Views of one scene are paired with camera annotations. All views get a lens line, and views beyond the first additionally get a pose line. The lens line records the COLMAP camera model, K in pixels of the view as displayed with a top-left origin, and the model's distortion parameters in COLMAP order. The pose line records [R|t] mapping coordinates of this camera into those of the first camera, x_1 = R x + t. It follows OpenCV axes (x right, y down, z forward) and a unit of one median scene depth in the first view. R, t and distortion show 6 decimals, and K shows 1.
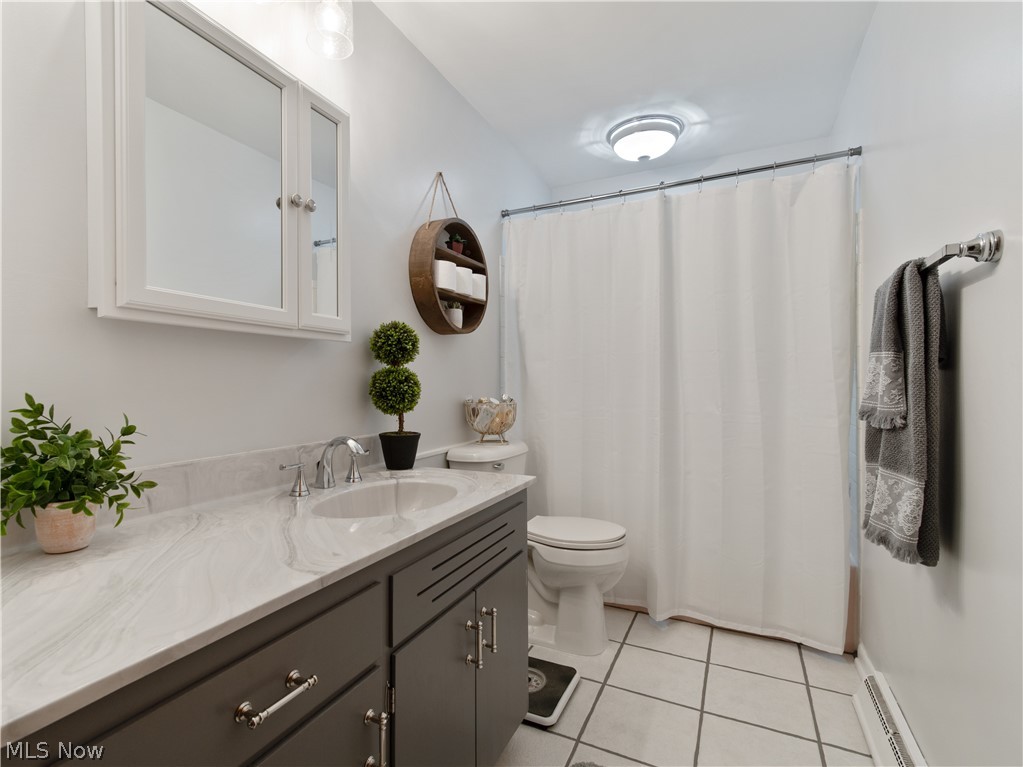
lens RADIAL K [[509.6, 0, 486.9], [0, 509.6, 379.5], [0, 0, 1]] dist [0.013072, -0.001124]
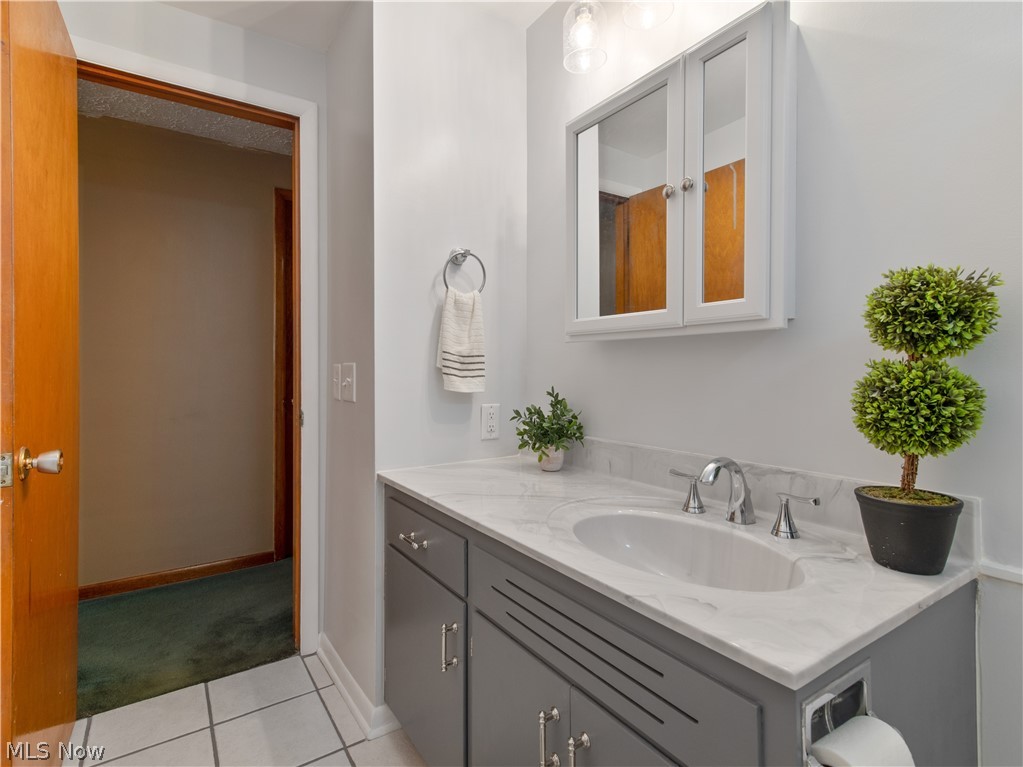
lens RADIAL K [[509.6, 0, 486.9], [0, 509.6, 379.5], [0, 0, 1]] dist [0.013072, -0.001124]
pose [[-0.514917, 0.010725, -0.857173, 0.640906], [-0.002226, 0.999902, 0.013848, -0.014347], [0.857237, 0.009039, -0.514842, 1.281620]]
